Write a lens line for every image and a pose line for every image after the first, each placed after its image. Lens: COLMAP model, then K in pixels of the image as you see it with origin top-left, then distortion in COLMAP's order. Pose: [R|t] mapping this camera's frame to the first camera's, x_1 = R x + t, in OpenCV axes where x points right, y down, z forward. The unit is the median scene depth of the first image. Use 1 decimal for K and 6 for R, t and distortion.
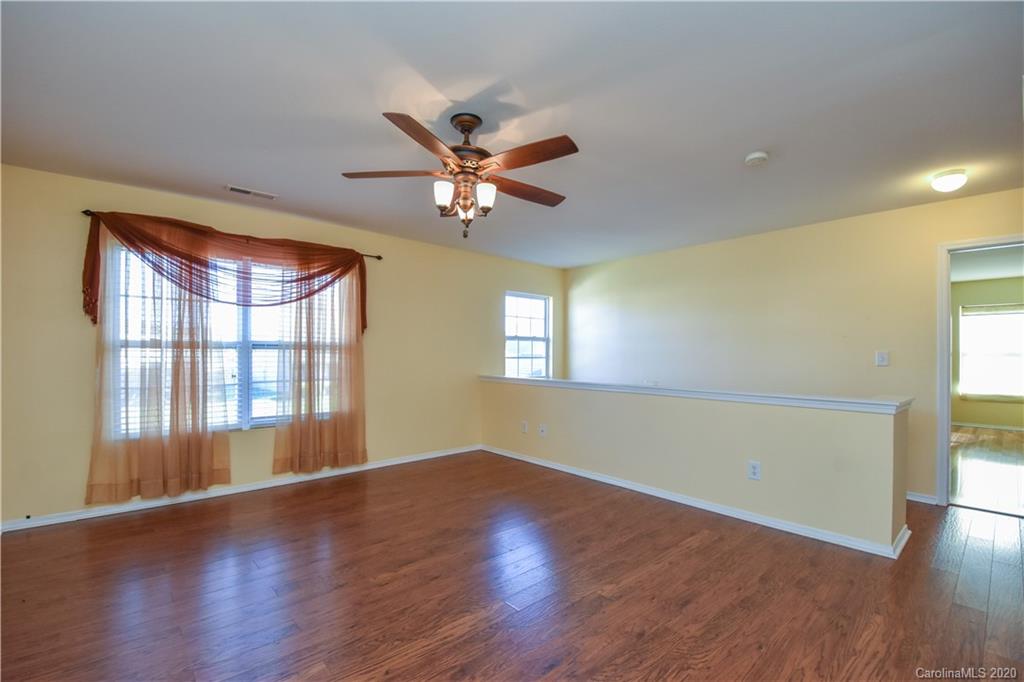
lens RADIAL K [[449.8, 0, 509.9], [0, 449.8, 354.4], [0, 0, 1]] dist [0.013167, -0.018713]
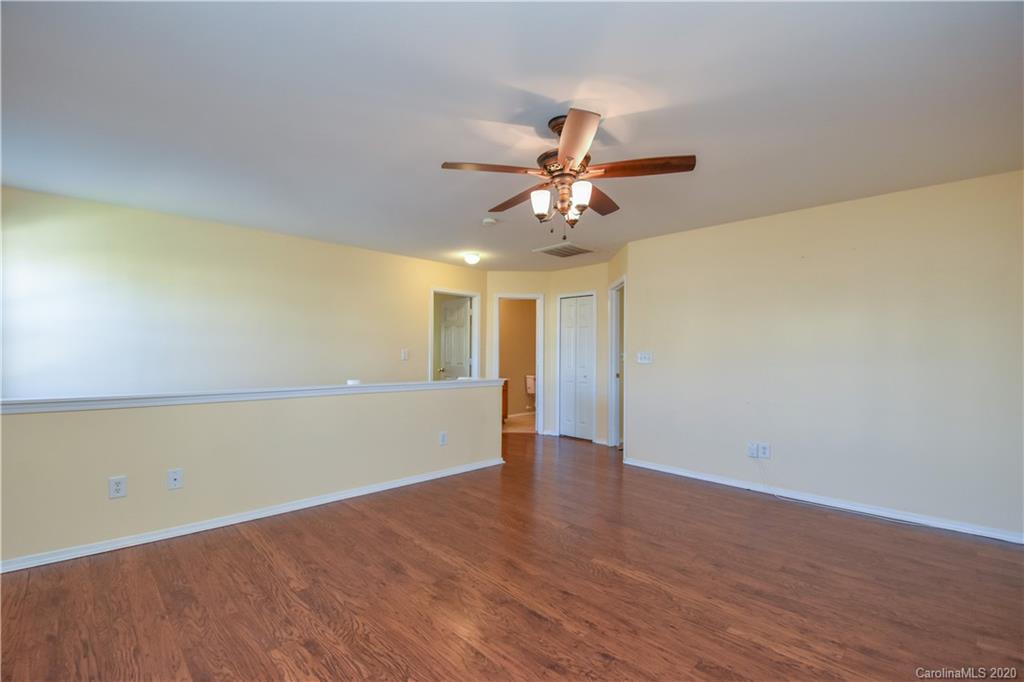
lens RADIAL K [[449.8, 0, 509.9], [0, 449.8, 354.4], [0, 0, 1]] dist [0.013167, -0.018713]
pose [[-0.040653, -0.014805, 0.999064, -0.931206], [-0.007194, 0.999869, 0.014524, -0.016333], [-0.999147, -0.006596, -0.040754, 0.979614]]
